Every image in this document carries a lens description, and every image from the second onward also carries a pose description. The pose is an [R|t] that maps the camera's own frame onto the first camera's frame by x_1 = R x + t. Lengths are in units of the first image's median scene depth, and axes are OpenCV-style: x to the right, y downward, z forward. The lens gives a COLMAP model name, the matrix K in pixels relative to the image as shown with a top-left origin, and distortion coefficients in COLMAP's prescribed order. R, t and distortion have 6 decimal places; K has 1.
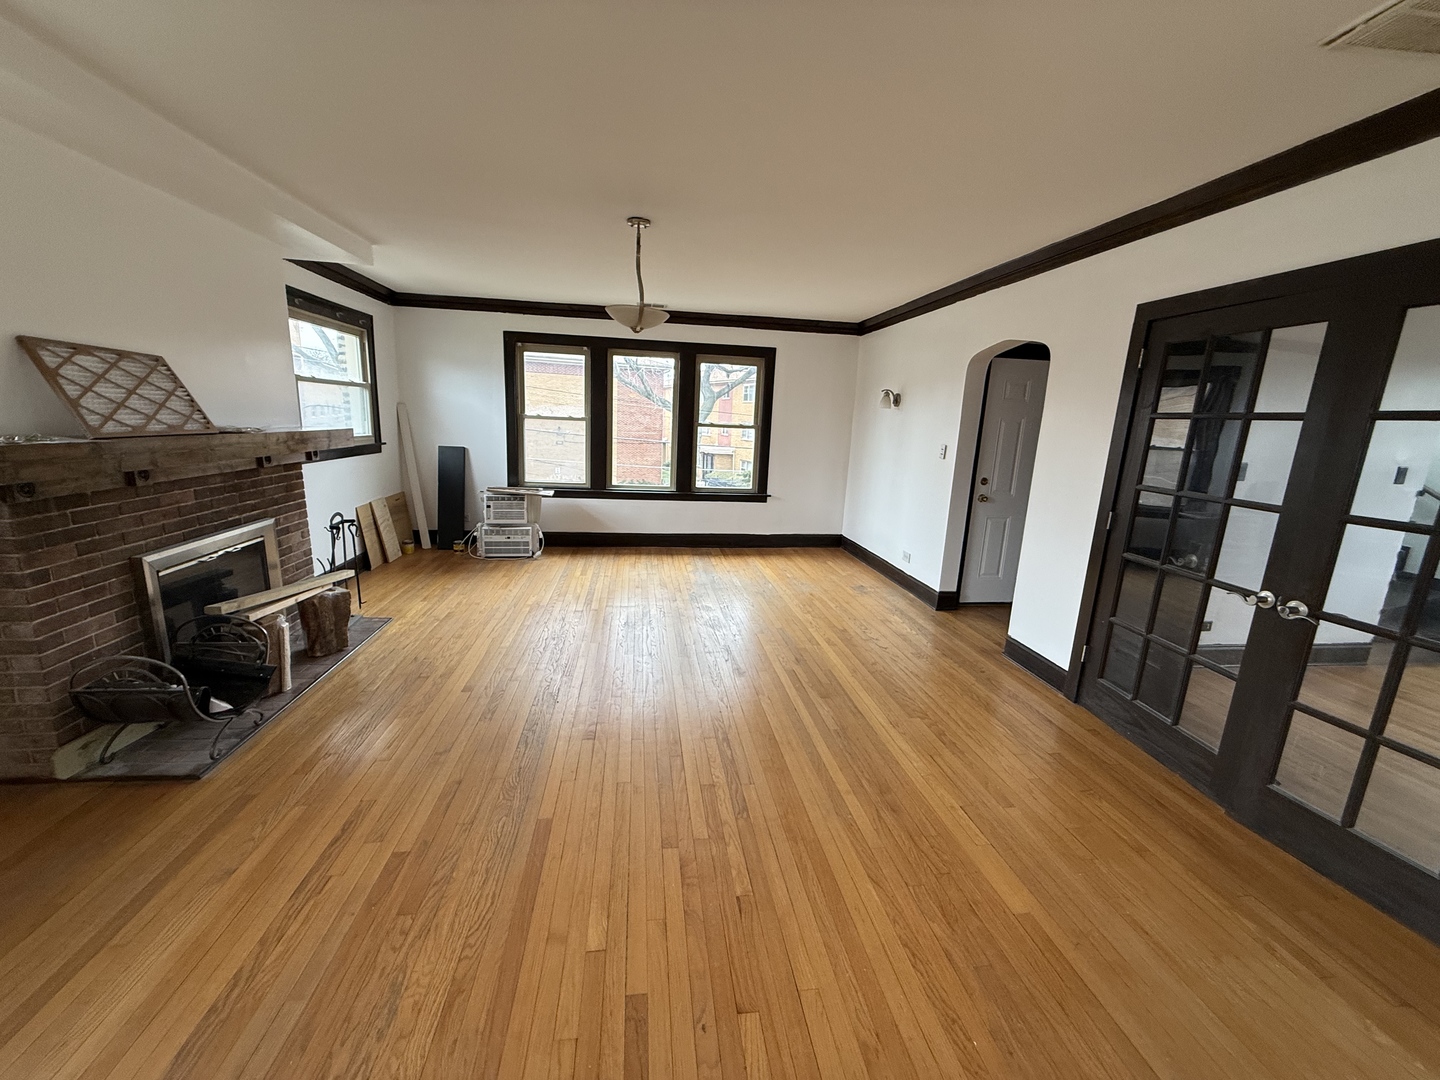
lens RADIAL K [[572.5, 0, 723.4], [0, 572.5, 538.9], [0, 0, 1]] dist [0.000269, 0.000203]
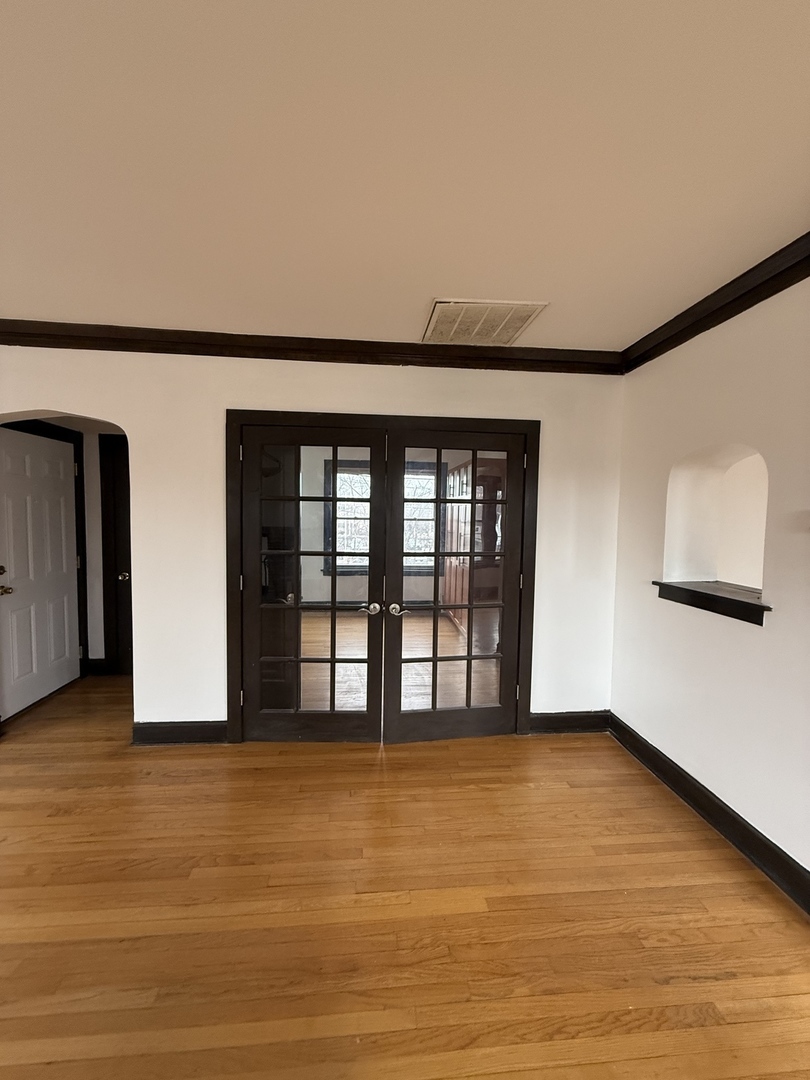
lens RADIAL K [[429.4, 0, 404.1], [0, 429.4, 537.9], [0, 0, 1]] dist [0.000269, 0.000203]
pose [[0.059794, -0.109521, 0.992184, -0.202217], [0.192375, 0.976594, 0.096207, -0.153027], [-0.979498, 0.185119, 0.079463, 0.601874]]
